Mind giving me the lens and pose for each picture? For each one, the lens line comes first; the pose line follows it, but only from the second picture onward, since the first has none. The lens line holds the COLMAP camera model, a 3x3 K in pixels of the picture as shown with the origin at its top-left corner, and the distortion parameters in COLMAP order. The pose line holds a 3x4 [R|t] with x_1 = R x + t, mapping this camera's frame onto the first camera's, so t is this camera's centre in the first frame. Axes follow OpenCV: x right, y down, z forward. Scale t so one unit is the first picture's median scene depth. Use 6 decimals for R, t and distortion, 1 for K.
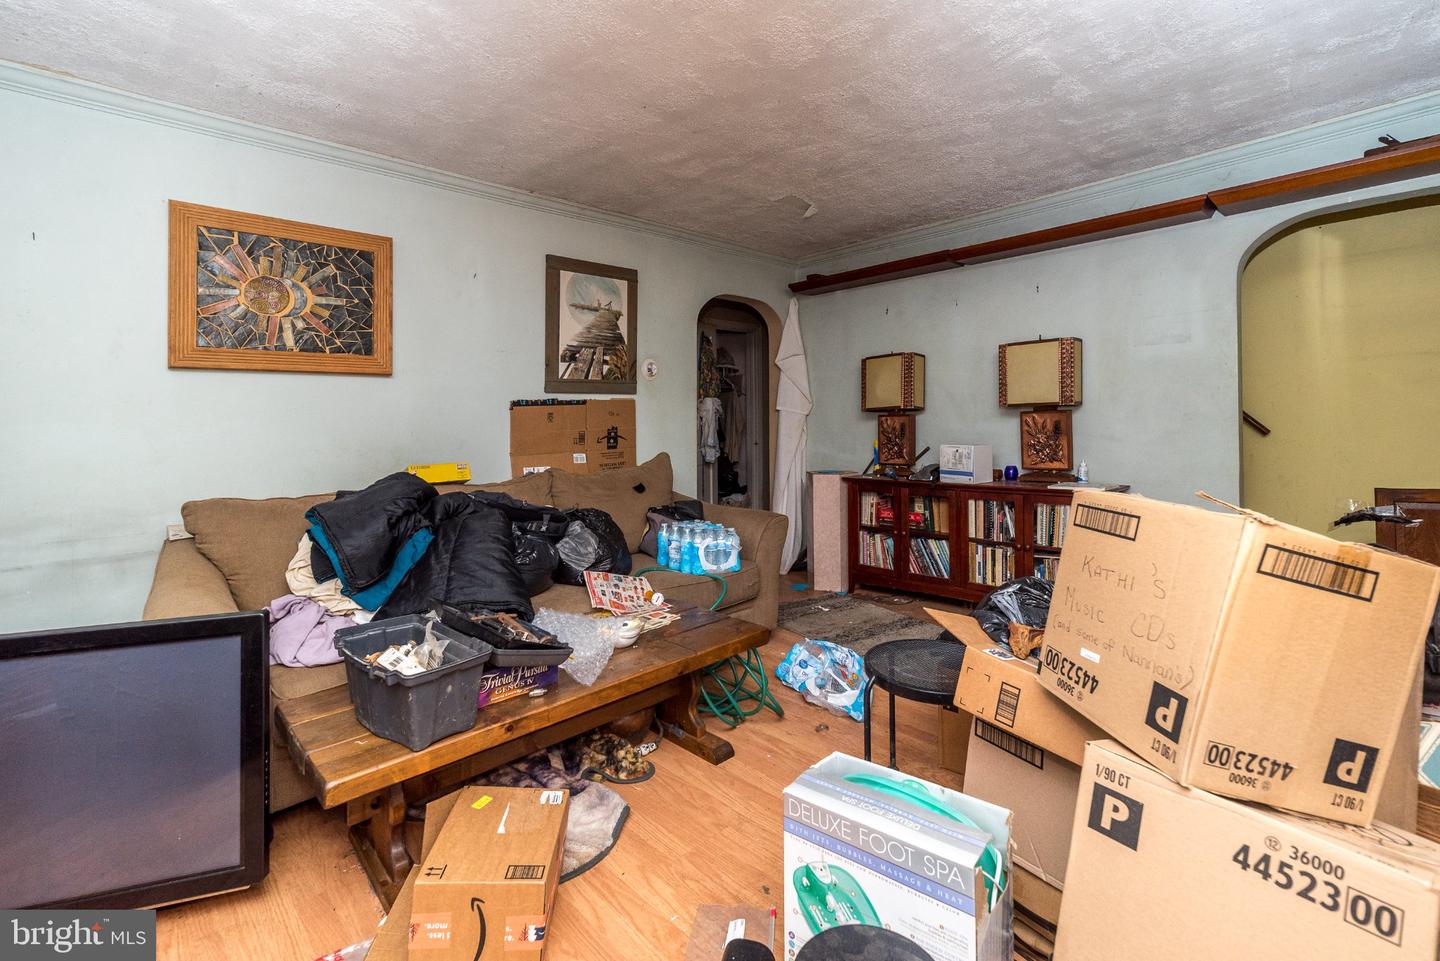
lens RADIAL K [[645.7, 0, 721.6], [0, 645.7, 426.2], [0, 0, 1]] dist [-0.000609, 0.000017]
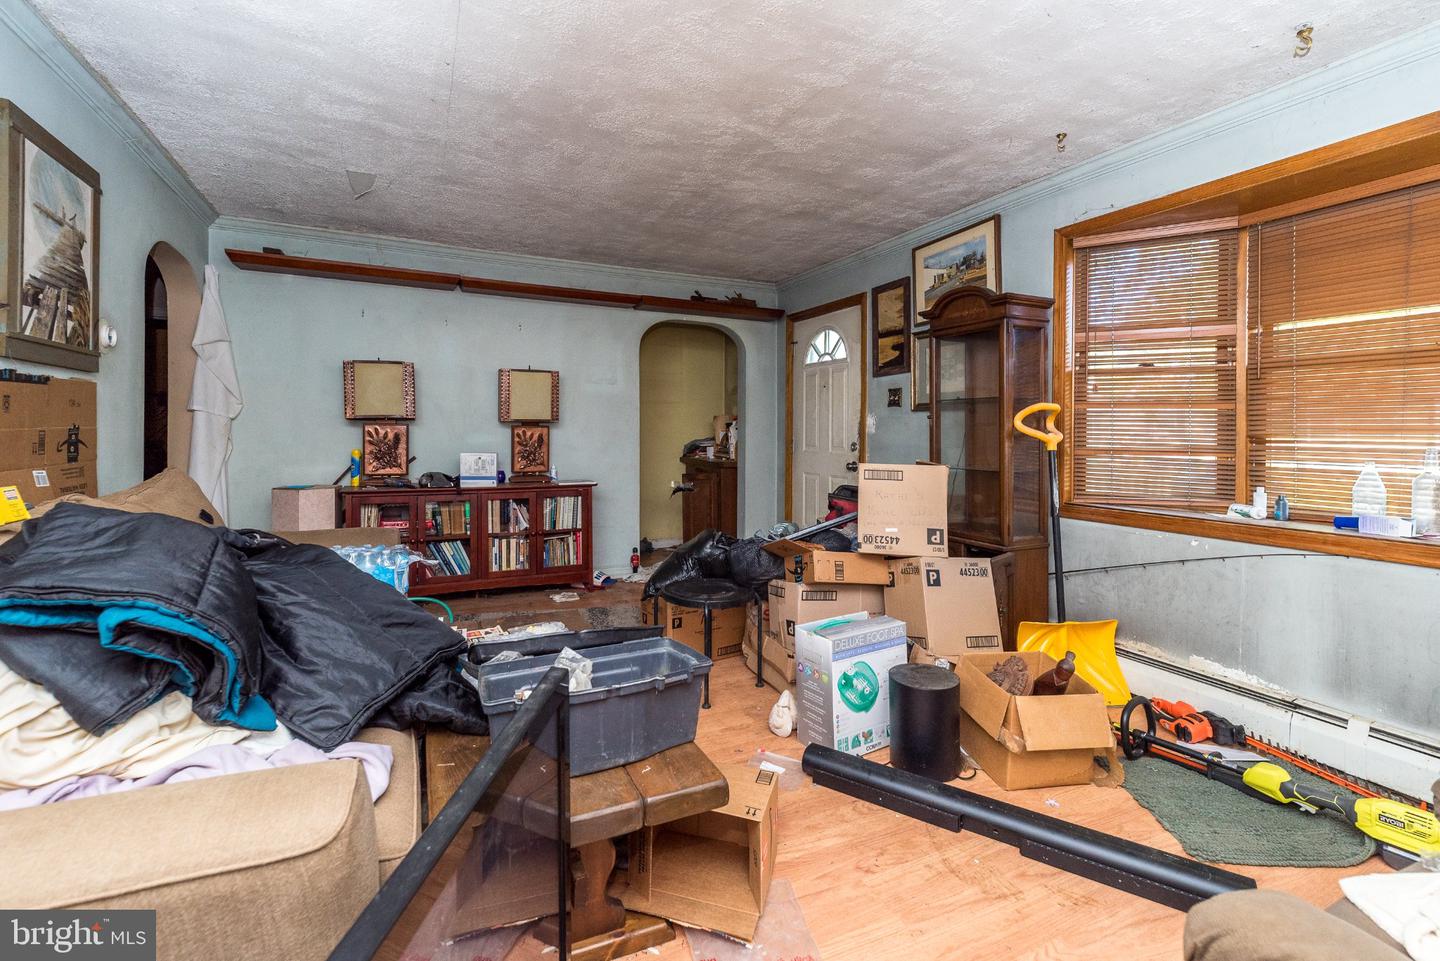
lens RADIAL K [[632.9, 0, 721.9], [0, 632.9, 448.1], [0, 0, 1]] dist [0.000179, 0.000112]
pose [[0.310783, 0.003588, 0.950474, -0.558780], [-0.010362, 0.999946, -0.000387, 0.016580], [-0.950424, -0.009728, 0.310803, 0.258886]]
